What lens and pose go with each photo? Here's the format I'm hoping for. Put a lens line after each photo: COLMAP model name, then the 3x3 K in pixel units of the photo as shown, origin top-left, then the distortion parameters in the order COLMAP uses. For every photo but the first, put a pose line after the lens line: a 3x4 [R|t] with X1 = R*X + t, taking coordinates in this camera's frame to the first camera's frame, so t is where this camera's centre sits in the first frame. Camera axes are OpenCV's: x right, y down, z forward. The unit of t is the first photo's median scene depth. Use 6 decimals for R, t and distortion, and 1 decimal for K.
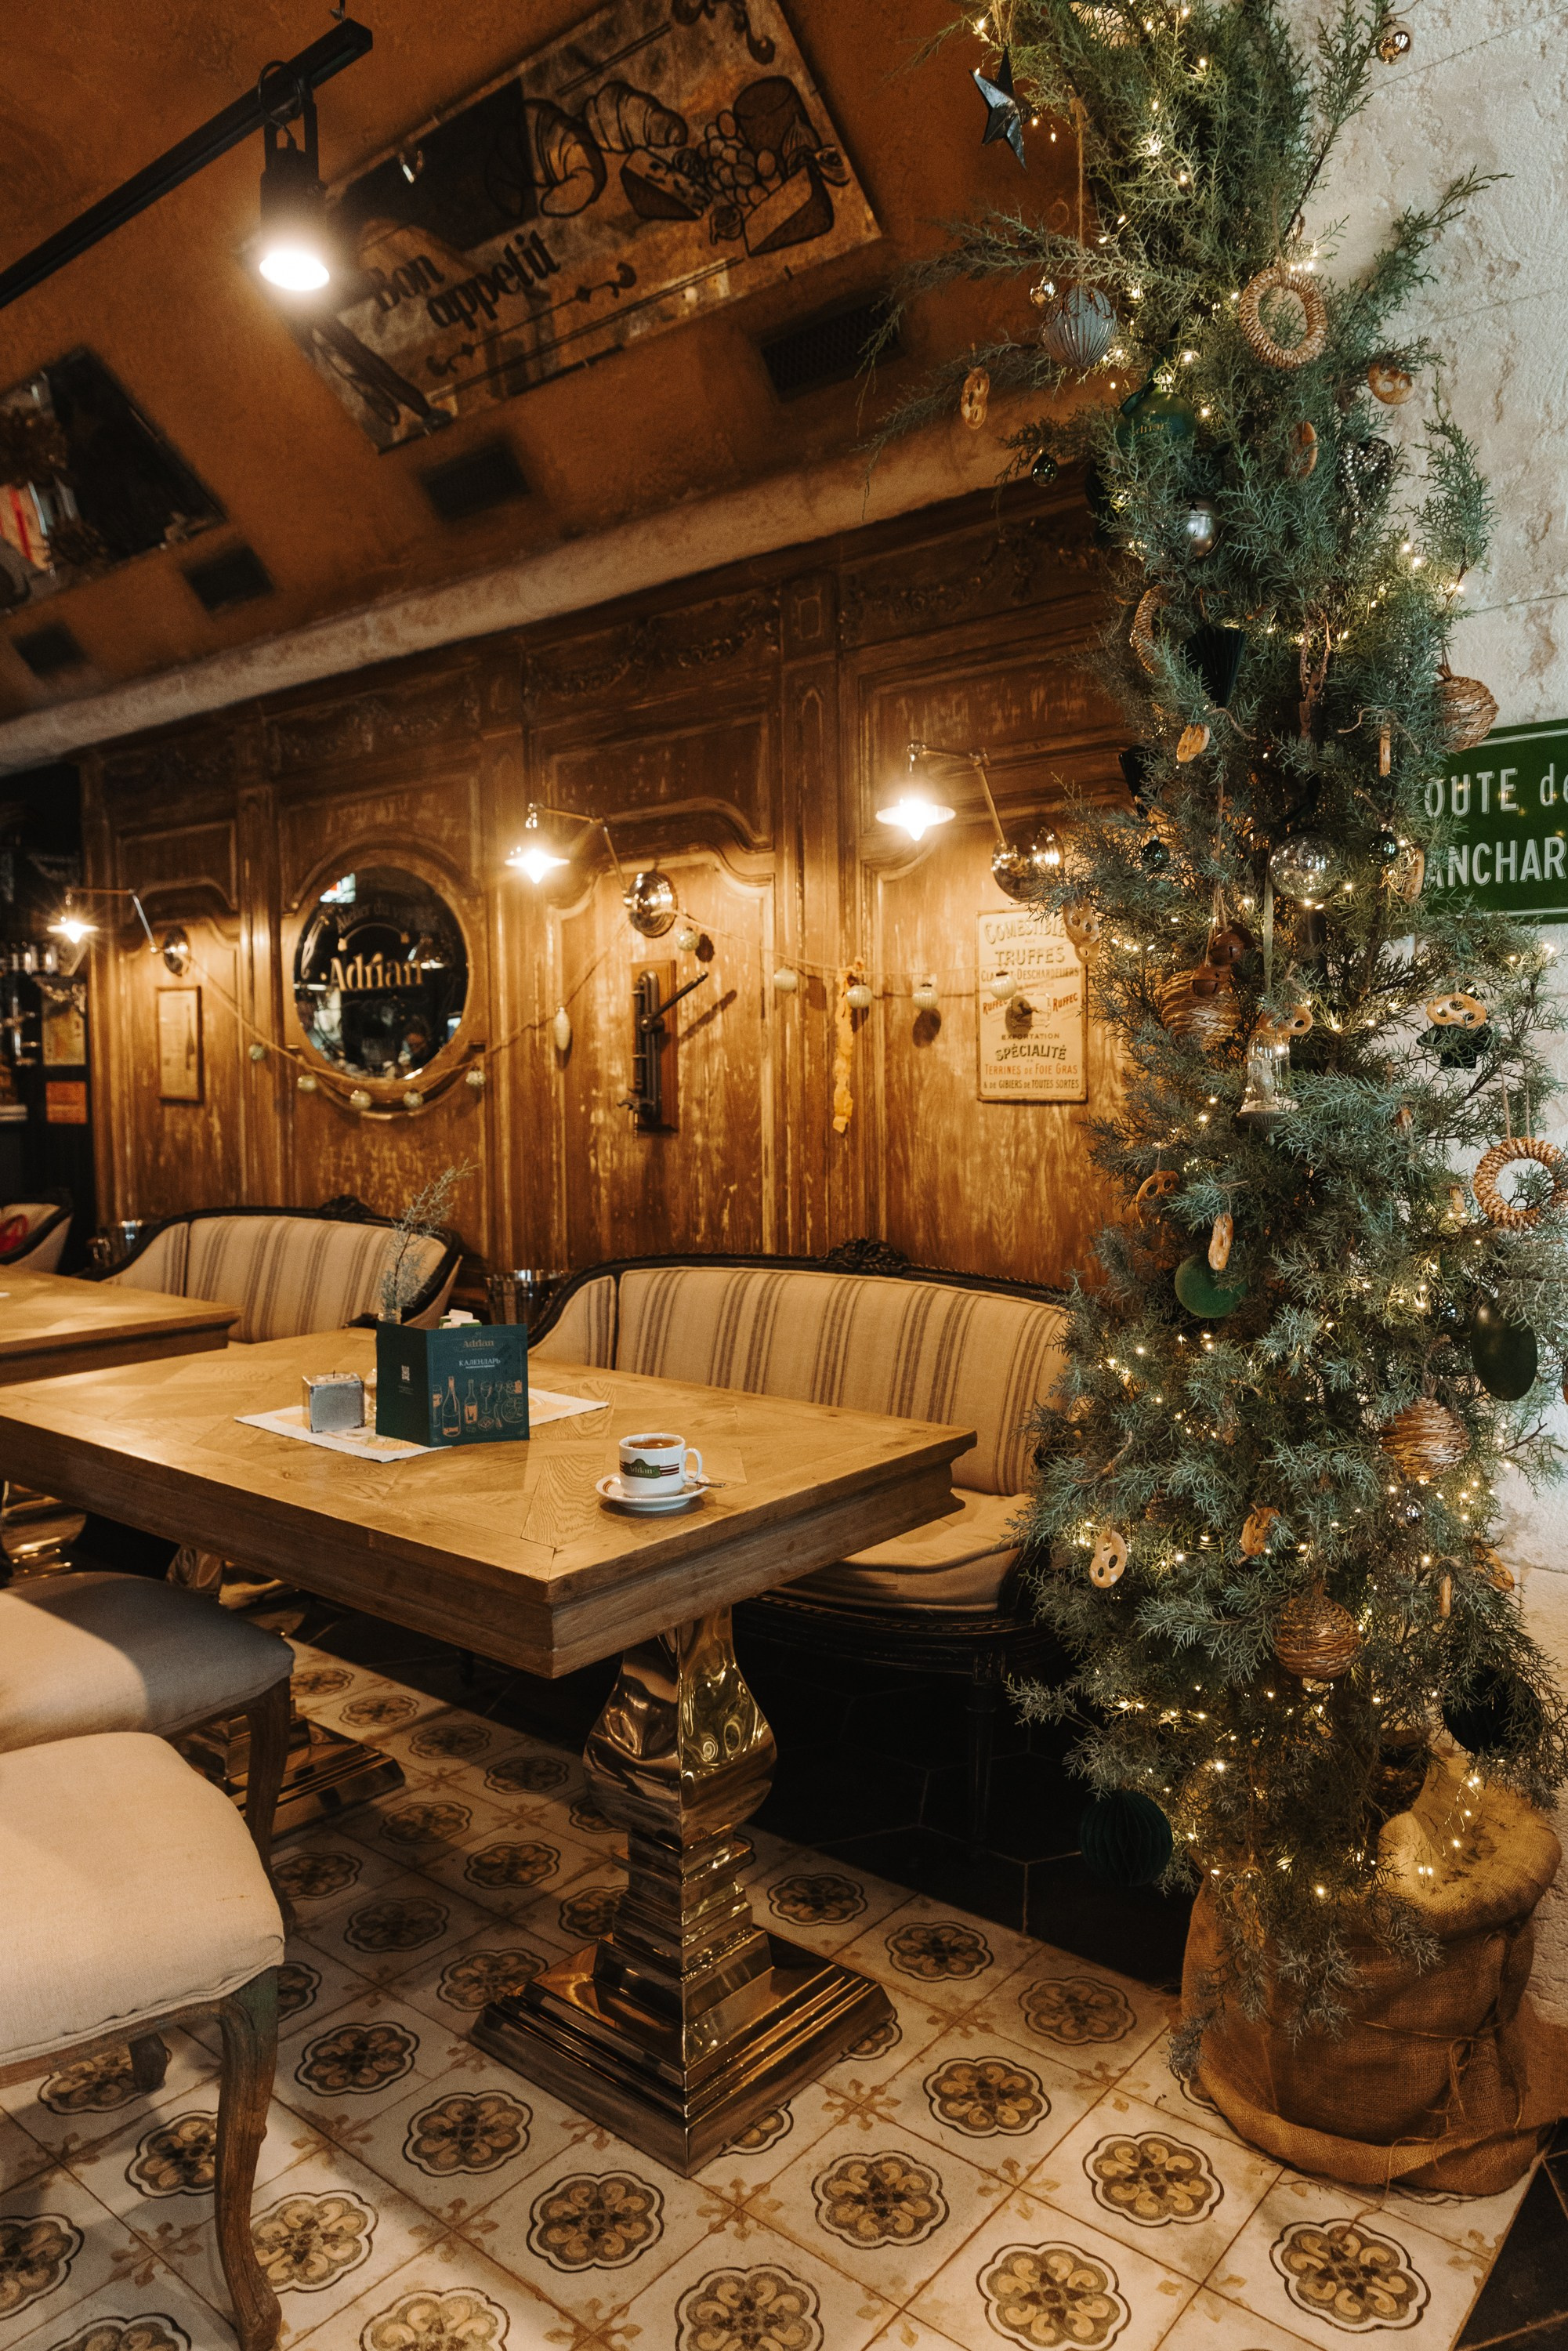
lens RADIAL K [[1619.9, 0, 783.5], [0, 1619.9, 1181.1], [0, 0, 1]] dist [-0.013362, 0.010442]
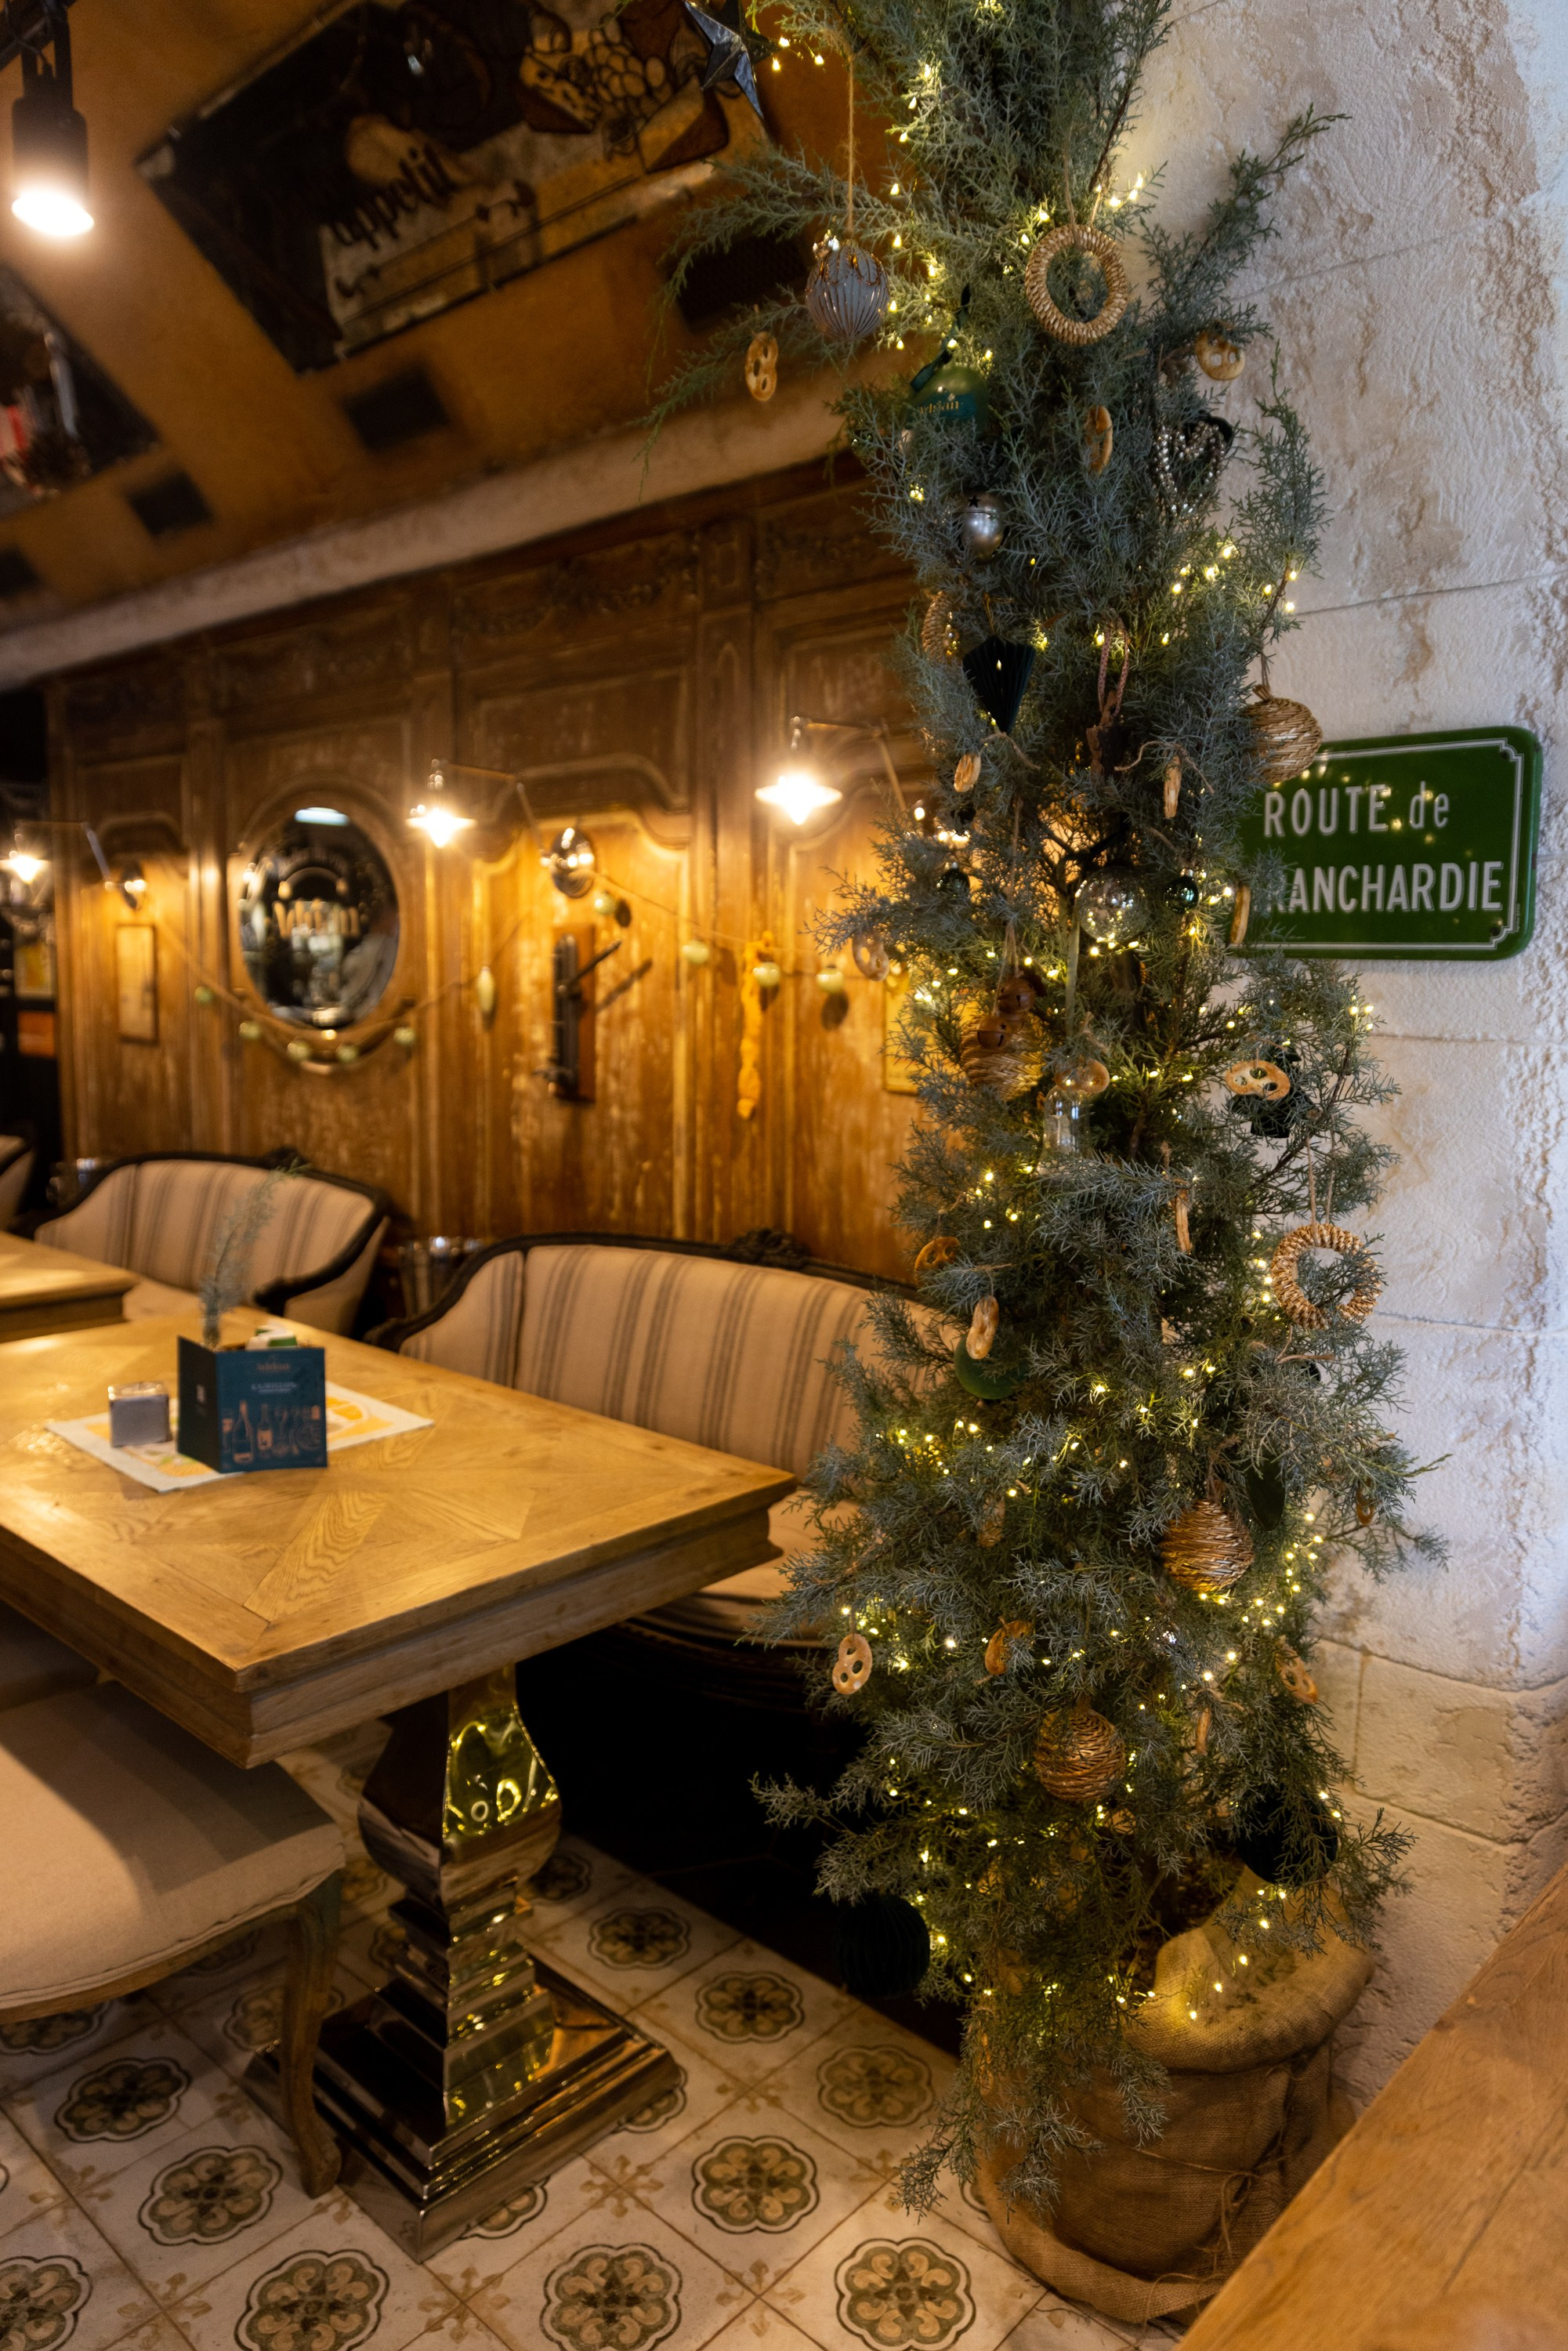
lens RADIAL K [[1619.9, 0, 783.8], [0, 1619.9, 1169.5], [0, 0, 1]] dist [-0.013362, 0.010442]
pose [[0.998486, 0.028817, -0.046858, 0.163795], [-0.026354, 0.998281, 0.052357, -0.078698], [0.048286, -0.051043, 0.997528, 0.077344]]
